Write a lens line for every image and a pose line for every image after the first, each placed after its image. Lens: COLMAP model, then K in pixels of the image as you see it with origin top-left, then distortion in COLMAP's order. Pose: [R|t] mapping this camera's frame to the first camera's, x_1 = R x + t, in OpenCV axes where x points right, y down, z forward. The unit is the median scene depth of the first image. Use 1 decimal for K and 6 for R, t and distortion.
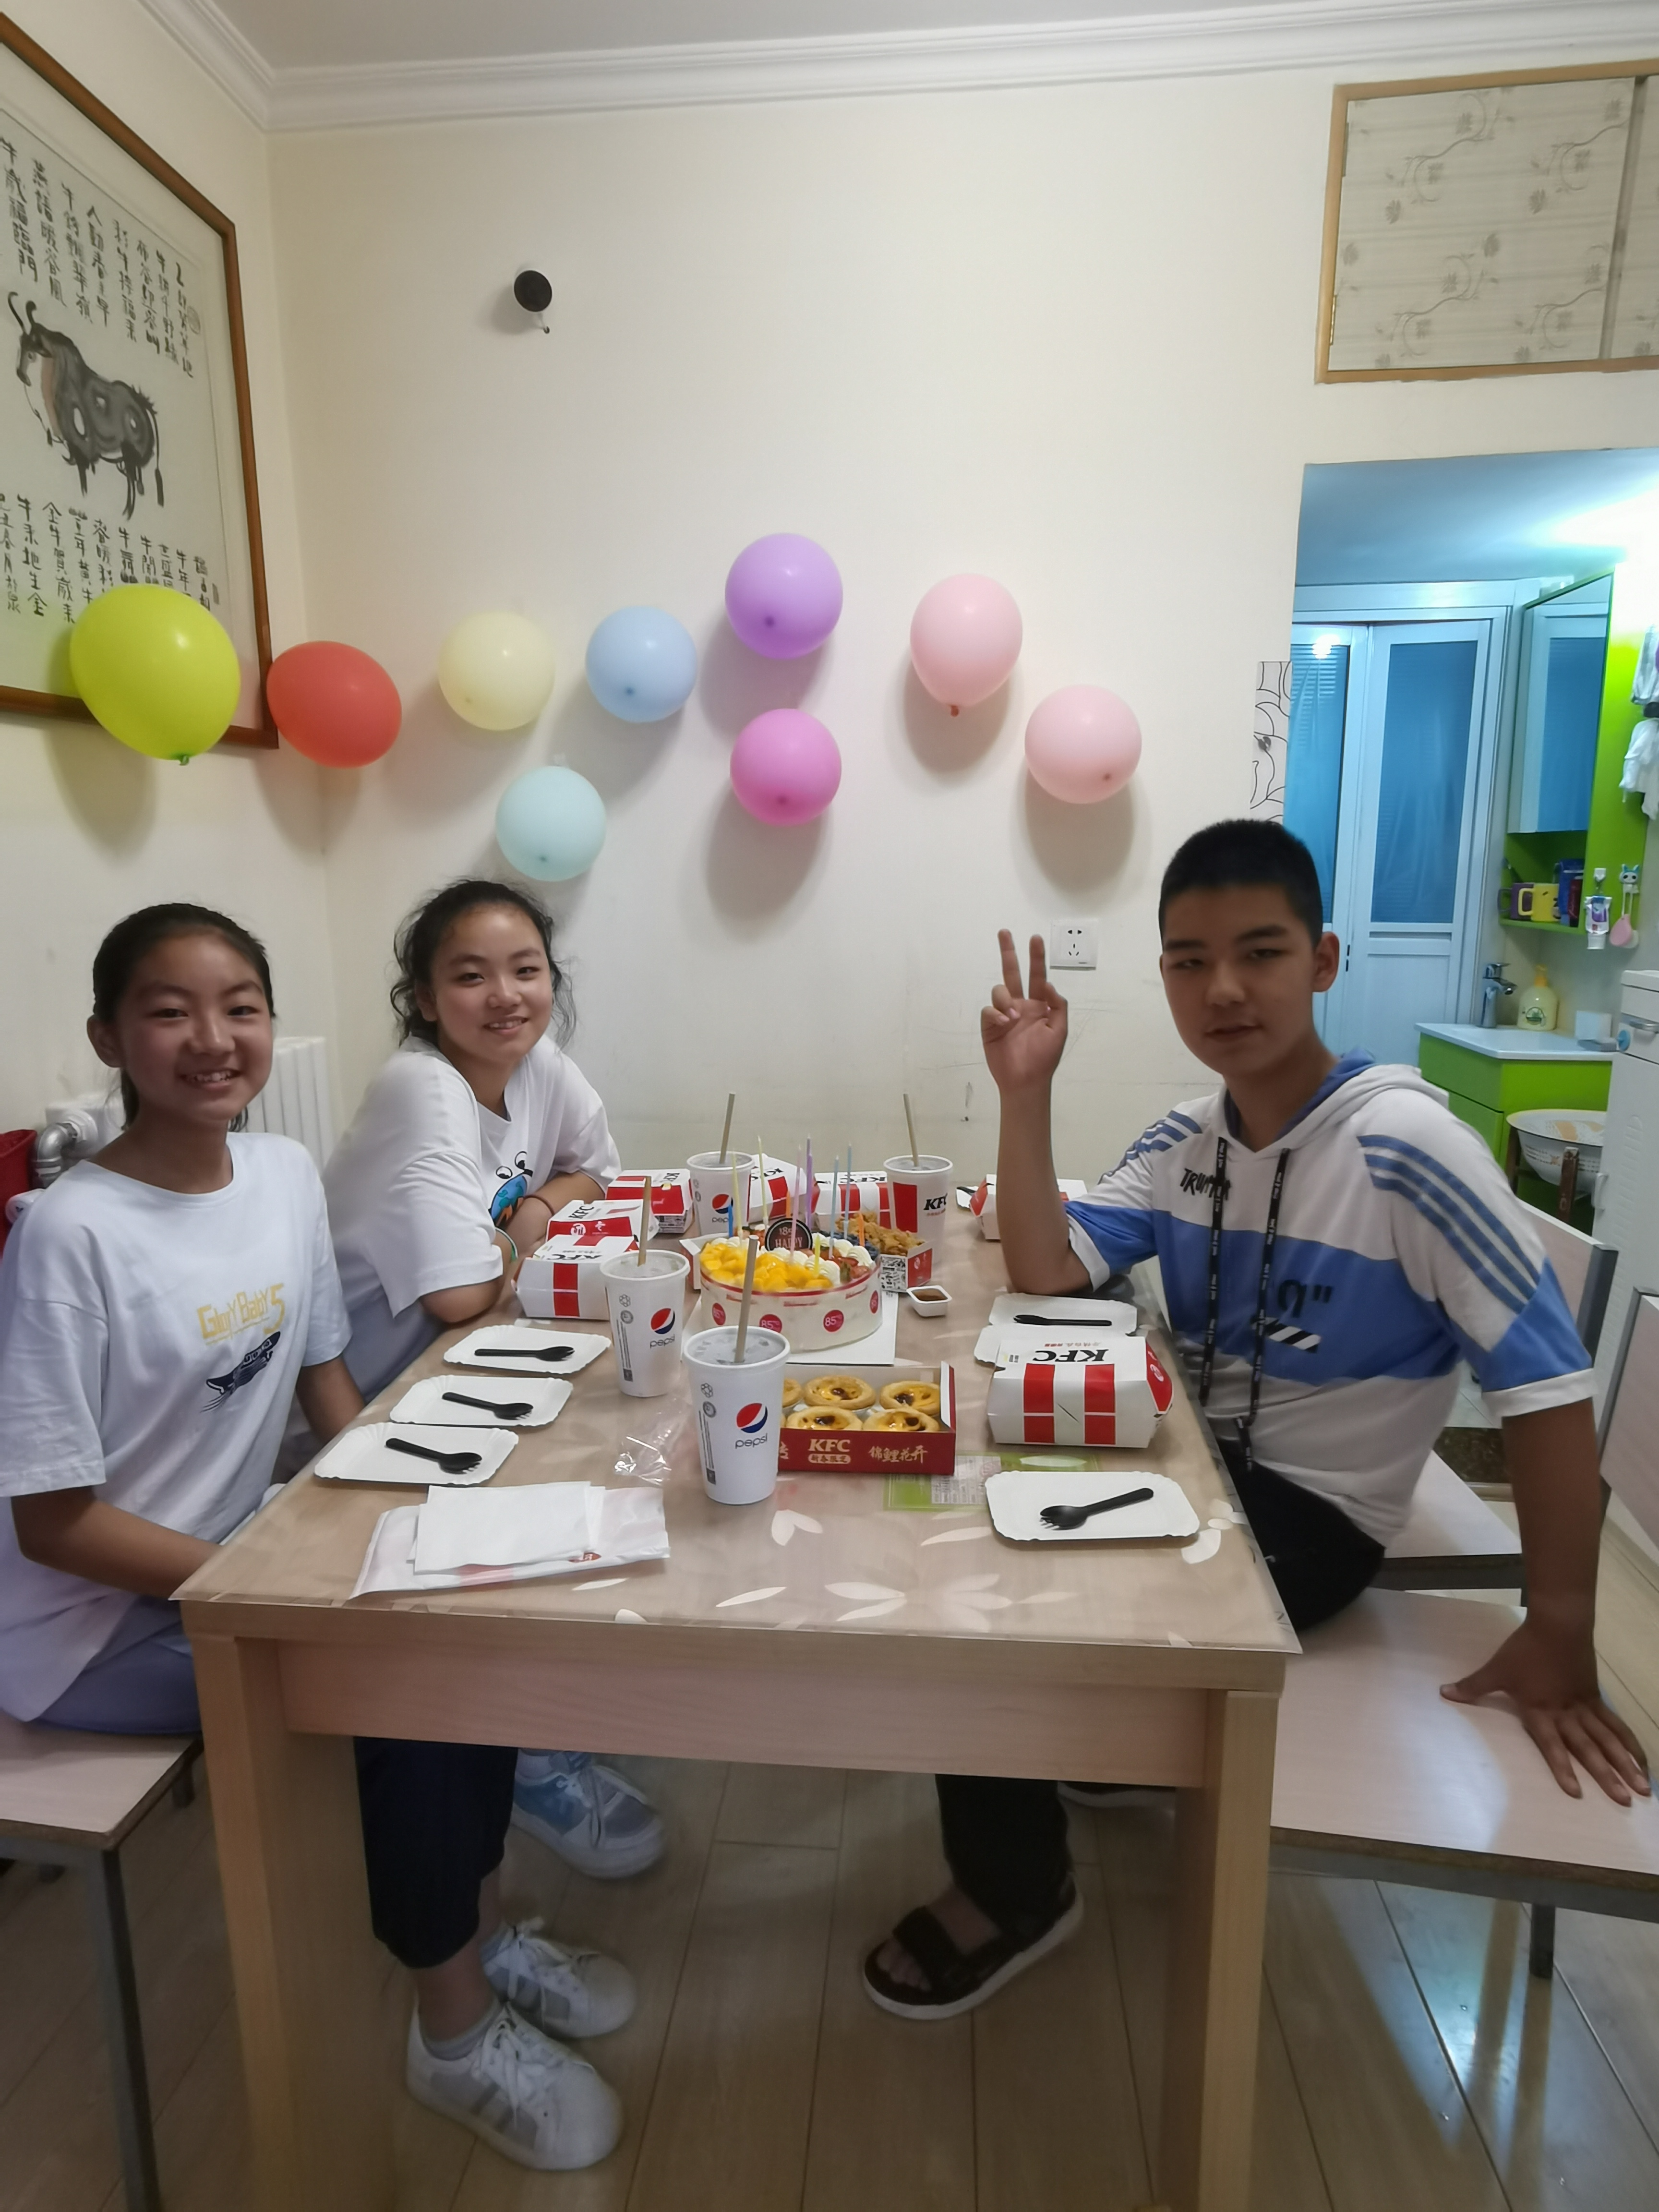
lens RADIAL K [[1318.6, 0, 820.9], [0, 1318.6, 1109.0], [0, 0, 1]] dist [-0.040662, 0.039873]
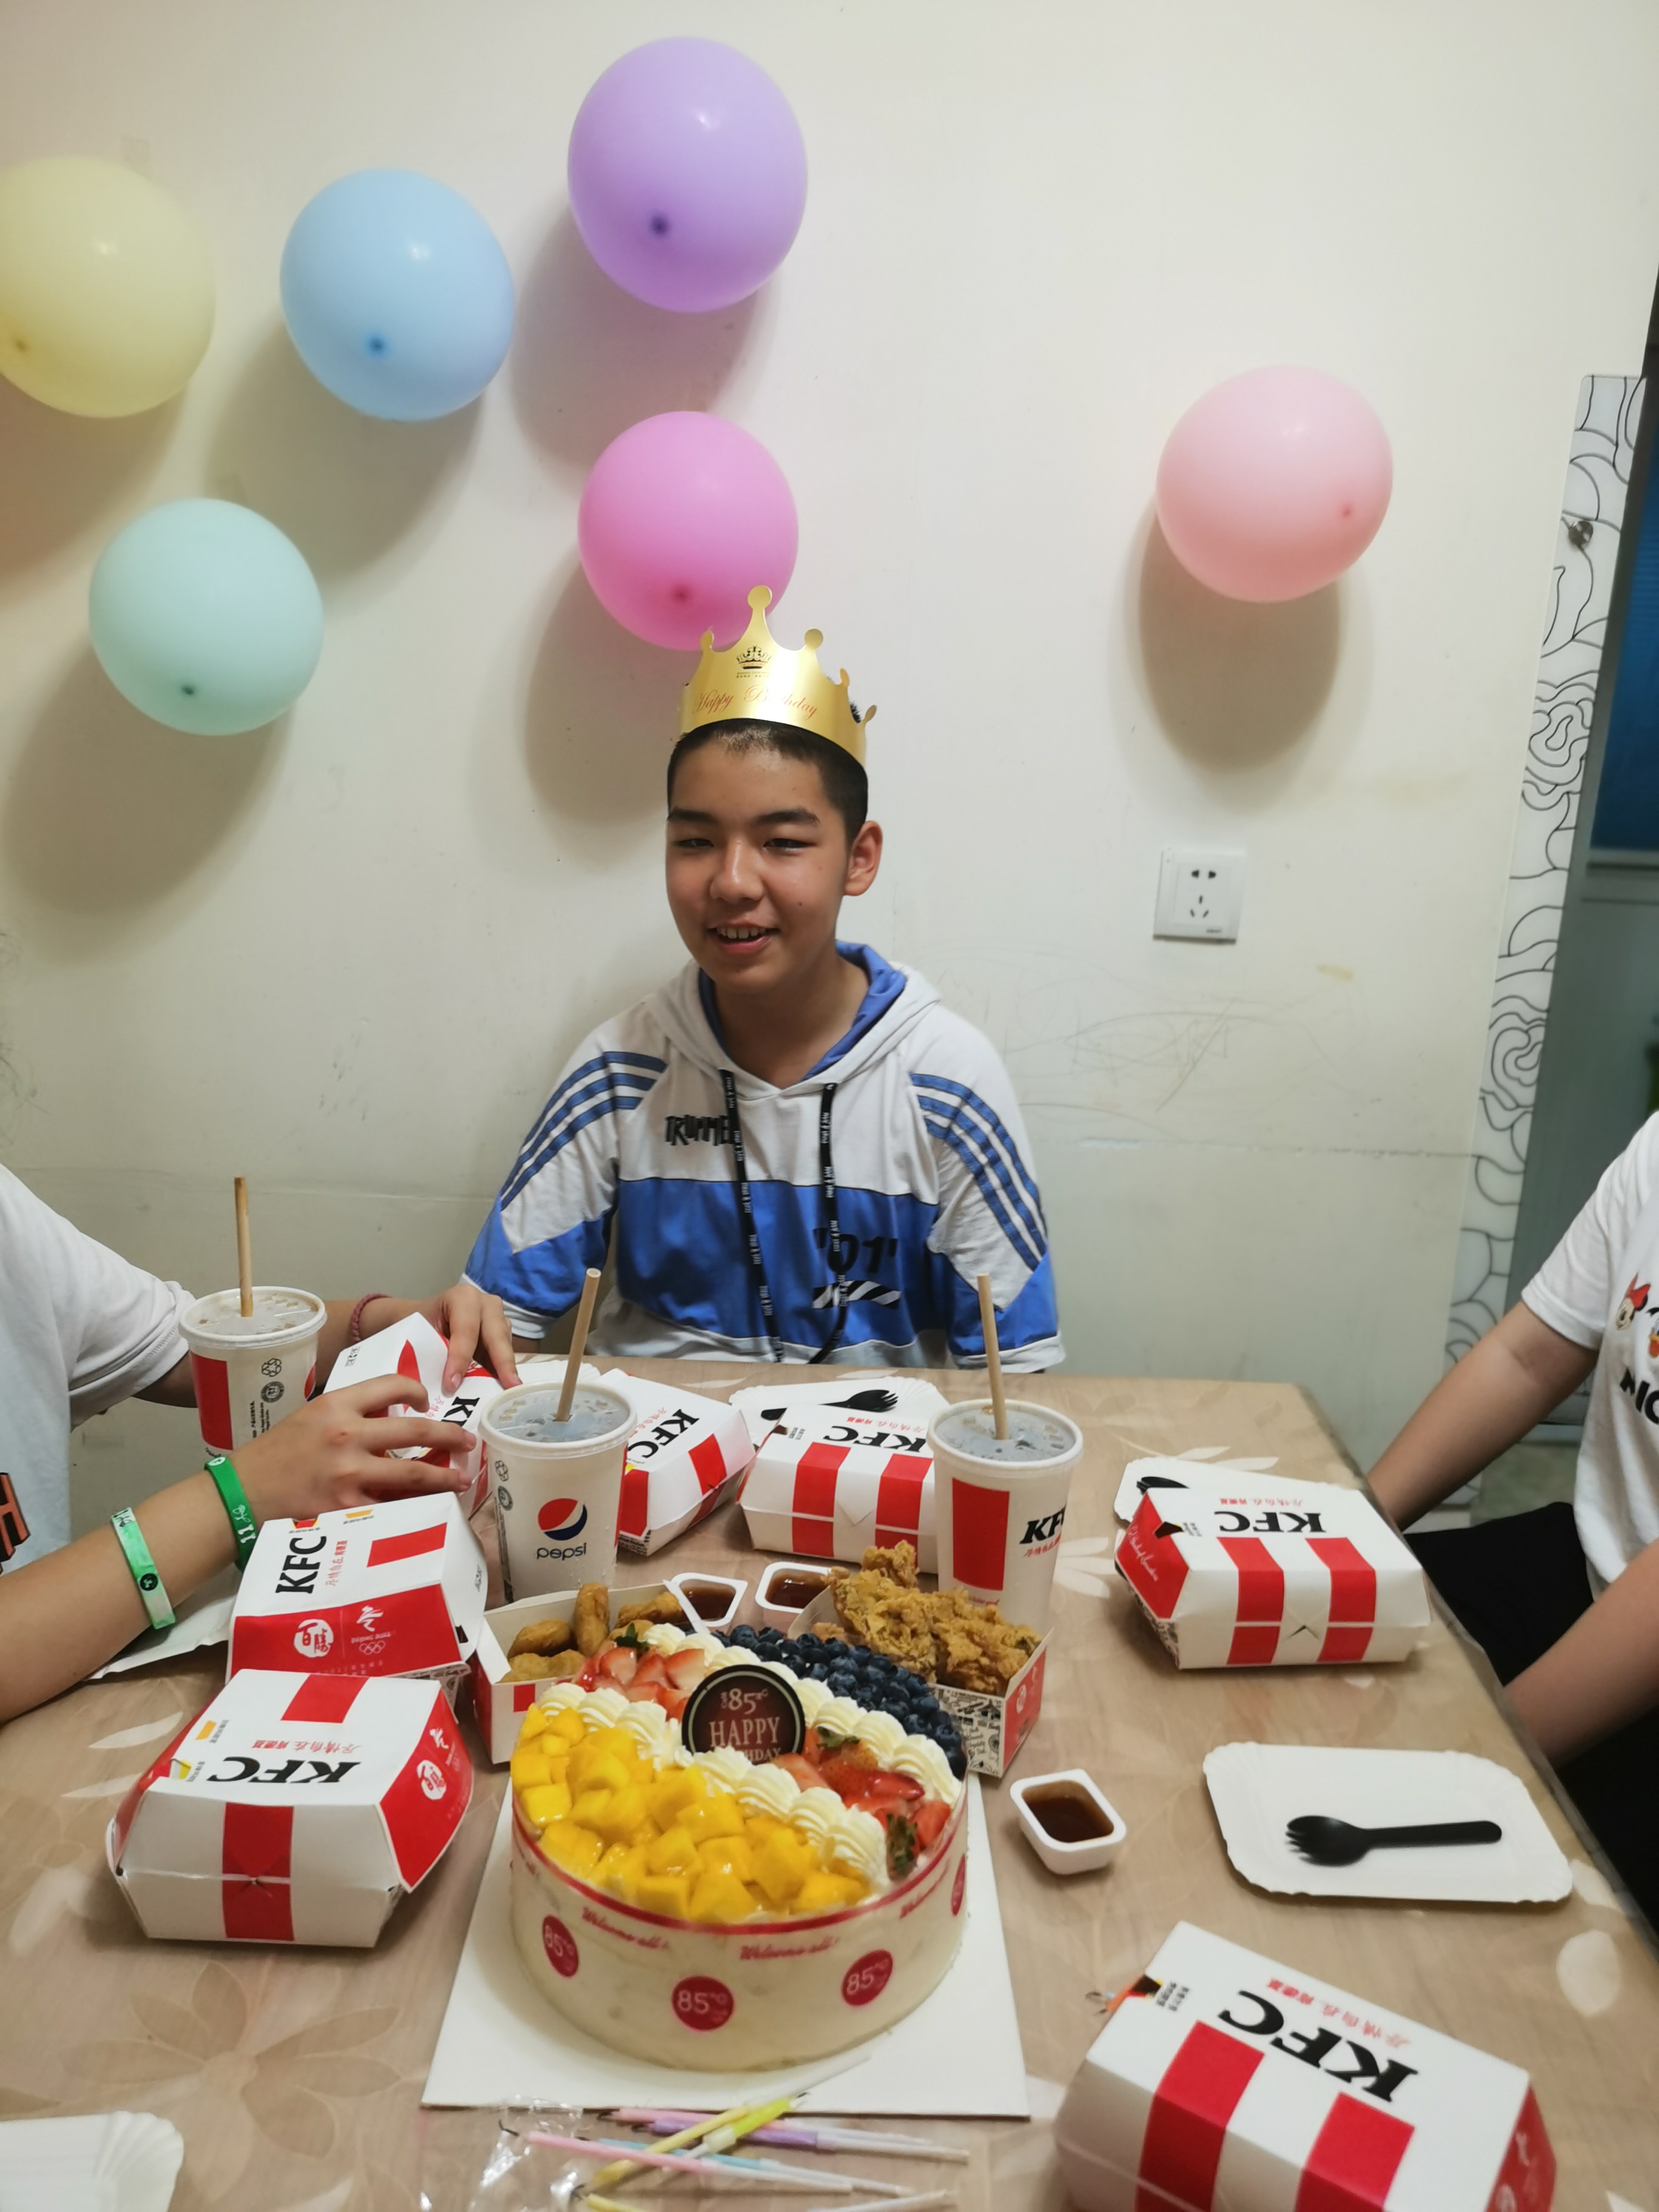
lens RADIAL K [[1692.5, 0, 823.9], [0, 1692.5, 1135.4], [0, 0, 1]] dist [0.037816, -0.038494]
pose [[0.994351, 0.021281, 0.103984, -0.039027], [-0.027655, 0.997801, 0.060240, -0.072613], [-0.102474, -0.062775, 0.992753, 0.349936]]
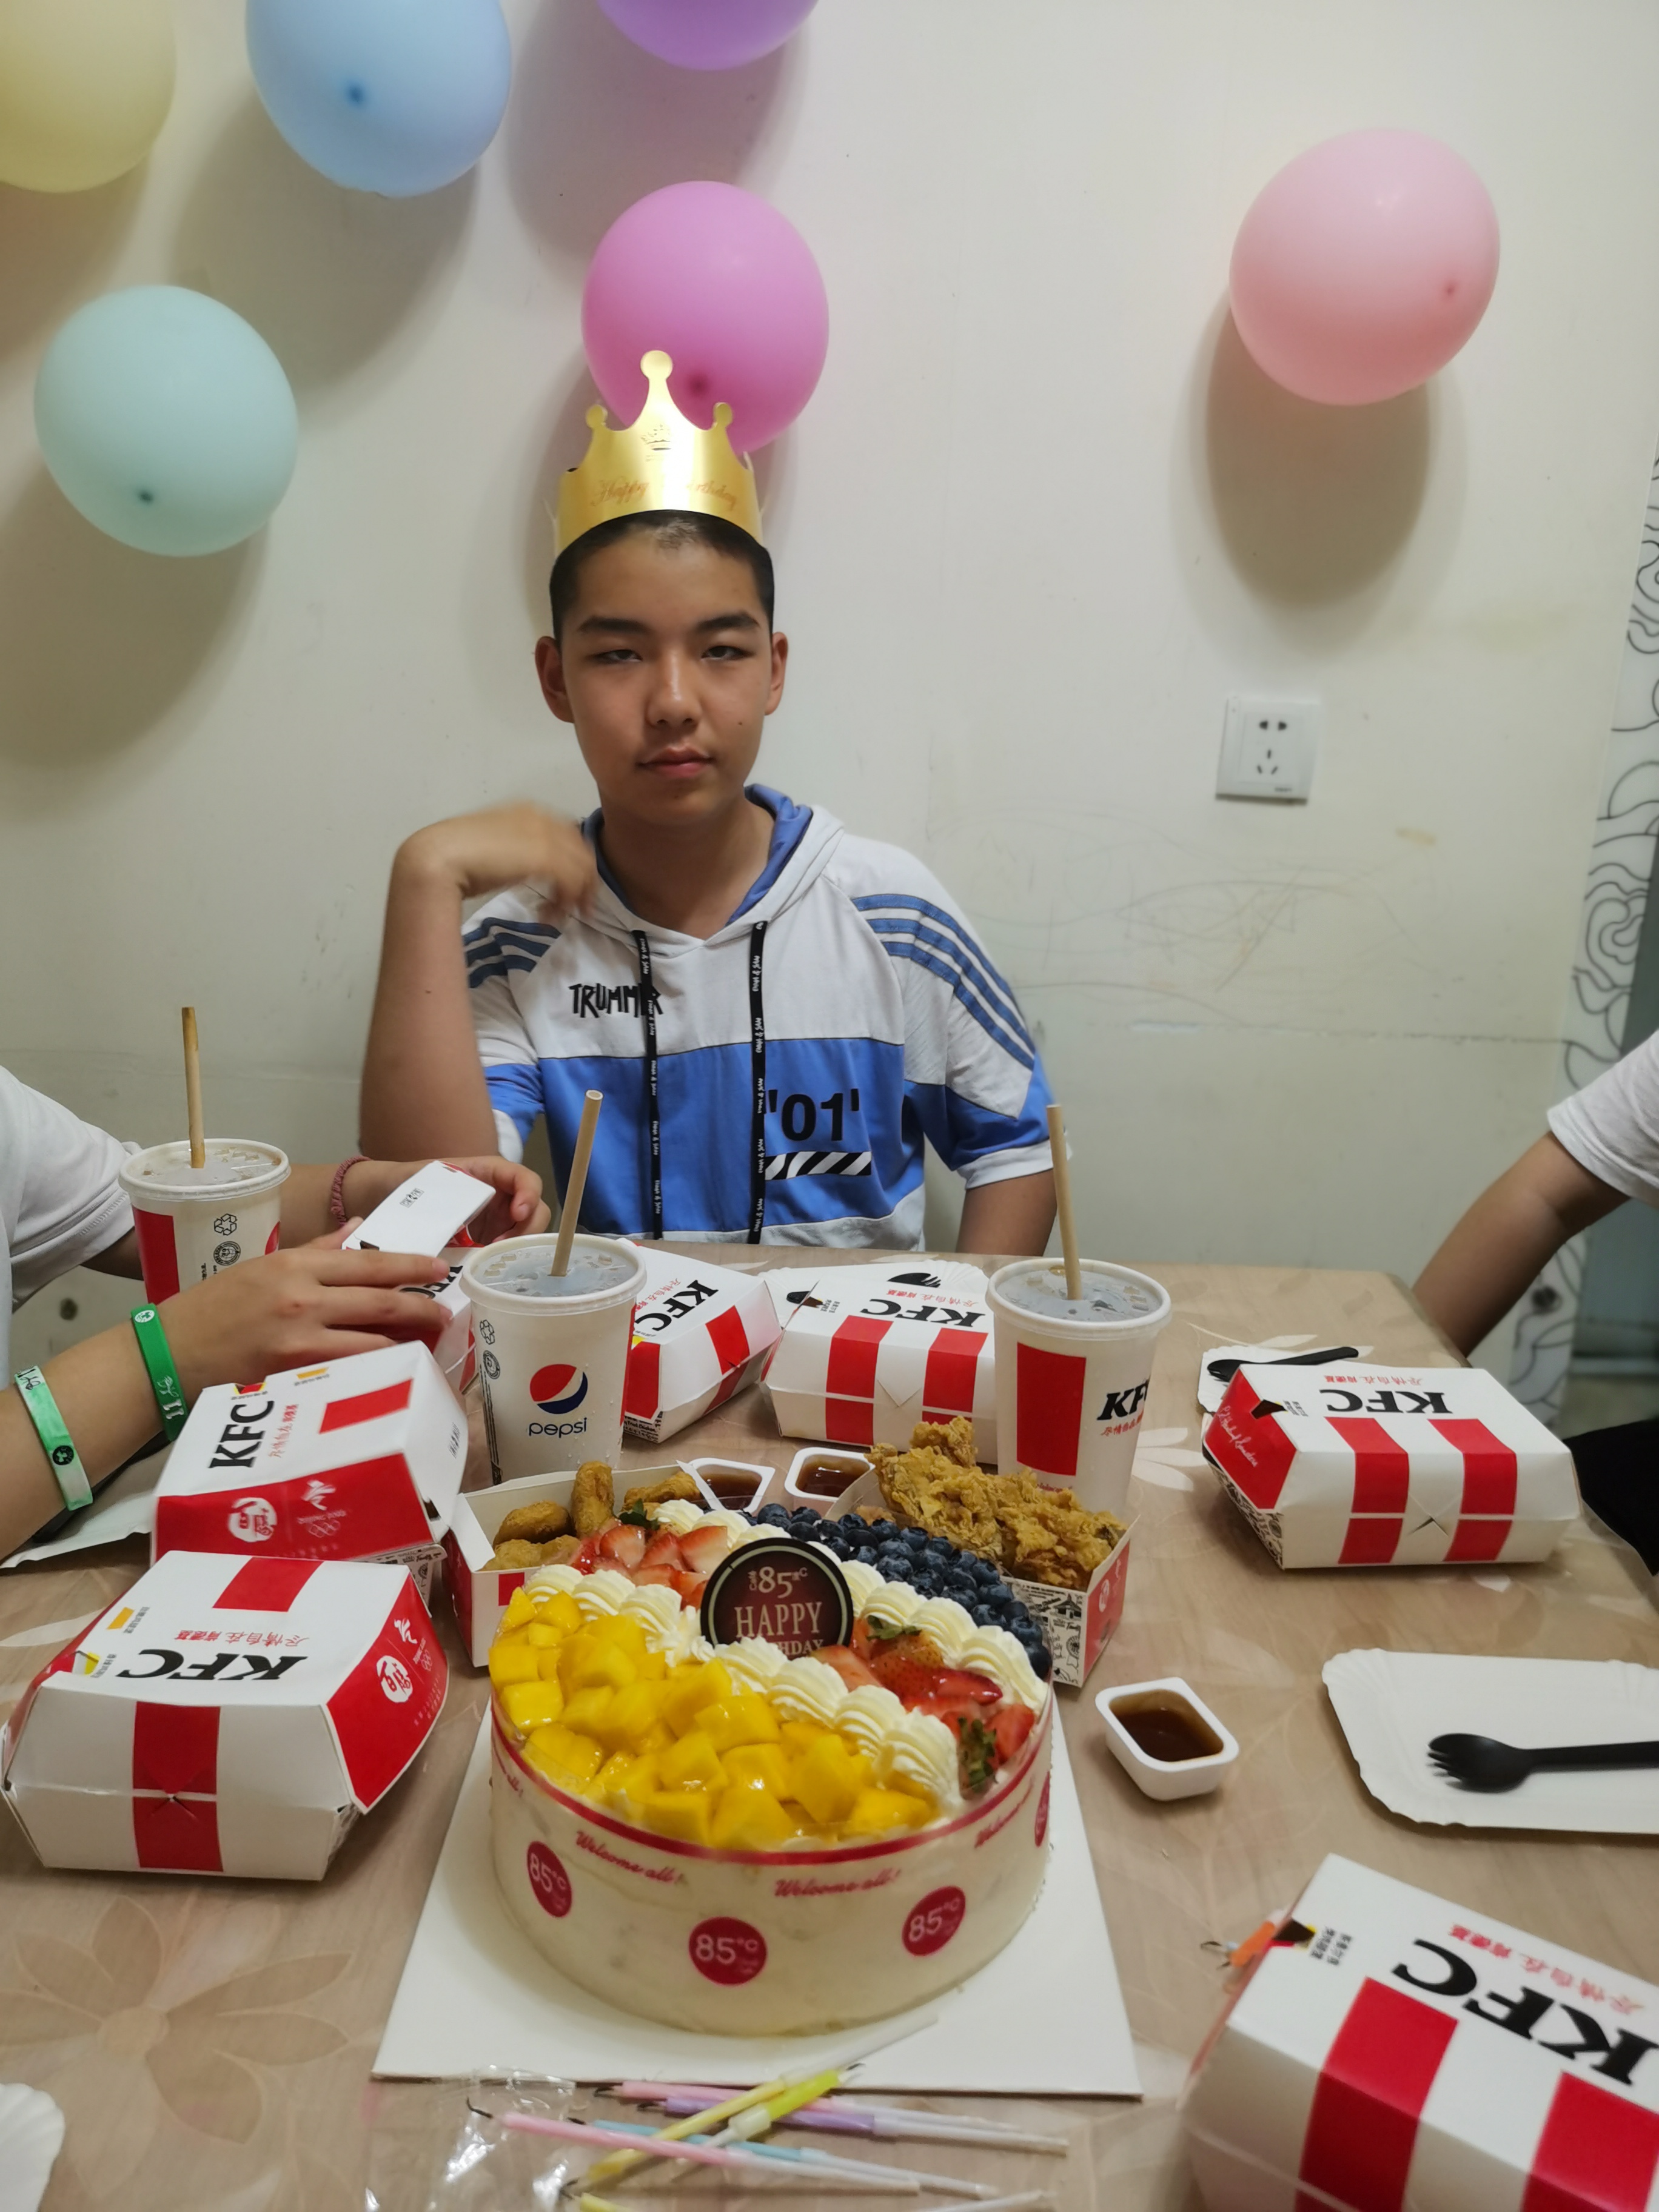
lens RADIAL K [[1692.5, 0, 823.9], [0, 1692.5, 1135.4], [0, 0, 1]] dist [0.037816, -0.038494]
pose [[0.994987, 0.022242, 0.097505, -0.038058], [-0.030423, 0.996065, 0.083242, -0.032948], [-0.095269, -0.085791, 0.991748, 0.416685]]
